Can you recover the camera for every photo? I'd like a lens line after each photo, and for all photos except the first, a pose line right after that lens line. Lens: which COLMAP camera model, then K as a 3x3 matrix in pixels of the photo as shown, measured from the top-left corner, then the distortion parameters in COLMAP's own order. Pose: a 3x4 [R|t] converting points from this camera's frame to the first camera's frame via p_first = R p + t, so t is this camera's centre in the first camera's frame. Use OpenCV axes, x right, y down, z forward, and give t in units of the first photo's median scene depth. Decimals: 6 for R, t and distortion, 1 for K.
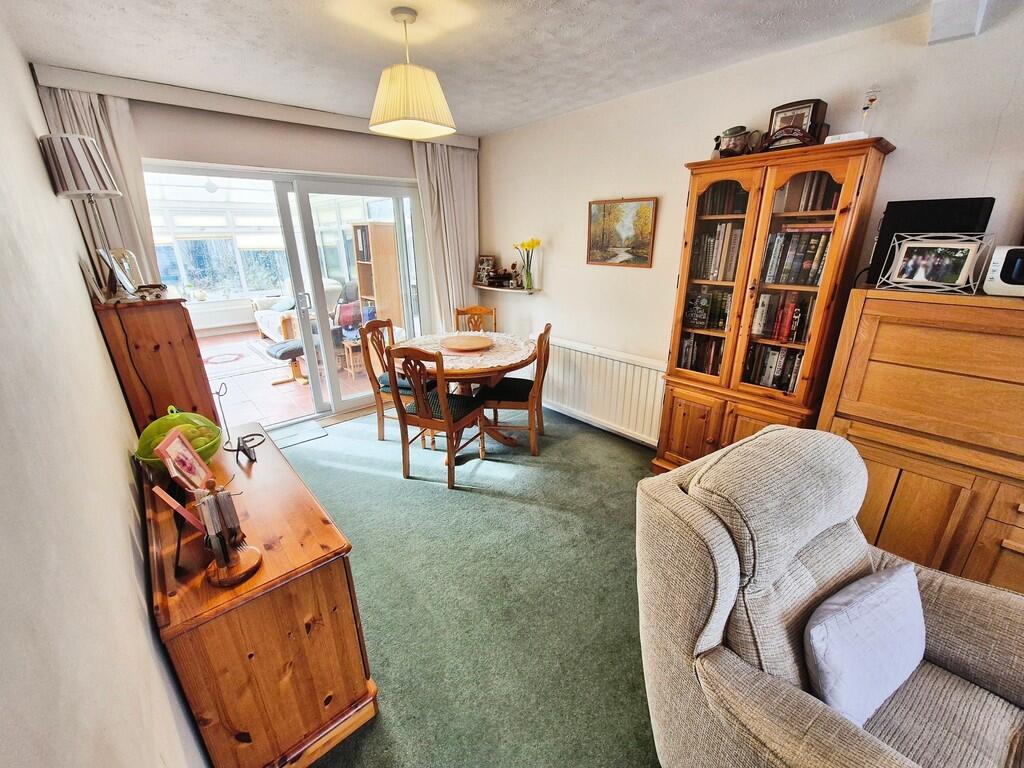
lens RADIAL K [[416.8, 0, 515.1], [0, 416.8, 388.1], [0, 0, 1]] dist [-0.000691, -0.000815]
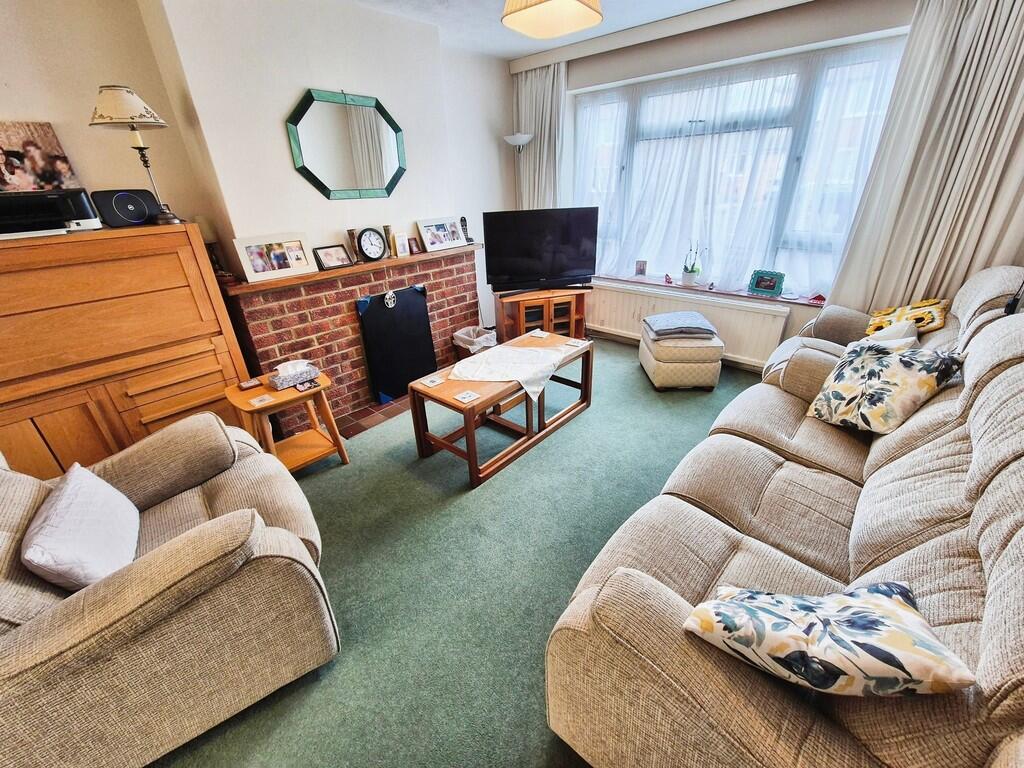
lens RADIAL K [[416.8, 0, 512.5], [0, 416.8, 380.5], [0, 0, 1]] dist [-0.000691, -0.000815]
pose [[-0.116541, -0.410687, 0.904298, -0.167174], [0.363944, 0.829510, 0.423626, 0.177235], [-0.924101, 0.378484, 0.052795, -0.304754]]
